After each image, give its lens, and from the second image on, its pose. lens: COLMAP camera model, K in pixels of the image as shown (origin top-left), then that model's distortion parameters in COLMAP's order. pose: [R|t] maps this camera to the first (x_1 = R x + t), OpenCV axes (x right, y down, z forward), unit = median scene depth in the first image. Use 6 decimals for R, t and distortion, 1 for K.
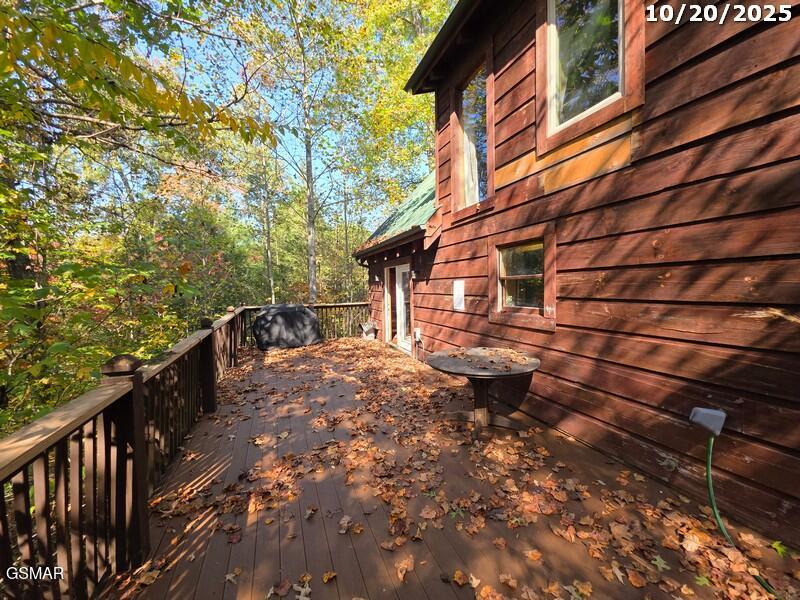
lens RADIAL K [[317.3, 0, 399.4], [0, 317.3, 297.2], [0, 0, 1]] dist [0.018142, -0.010072]
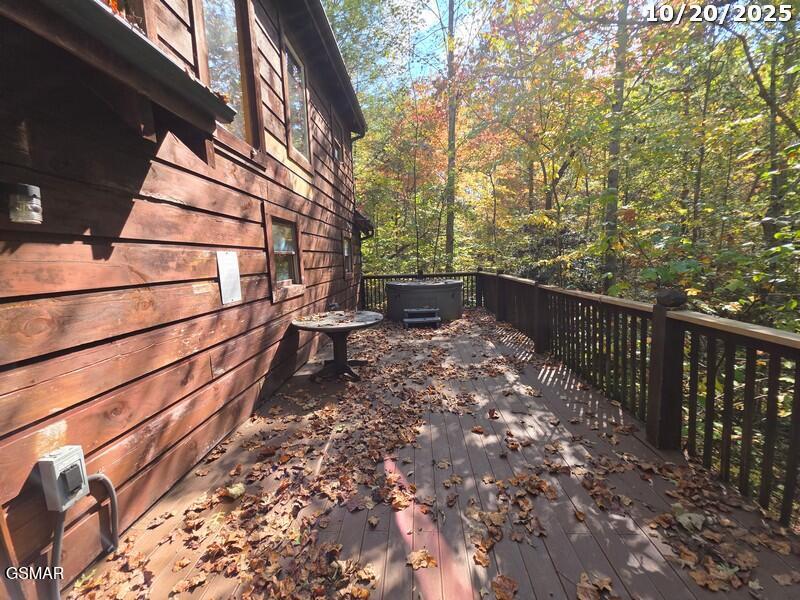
lens RADIAL K [[317.3, 0, 399.4], [0, 317.3, 297.2], [0, 0, 1]] dist [0.018142, -0.010072]
pose [[-0.907388, 0.007454, 0.420229, -0.336337], [0.074605, 0.986822, 0.143587, -0.031786], [-0.413621, 0.161640, -0.895986, 1.431396]]
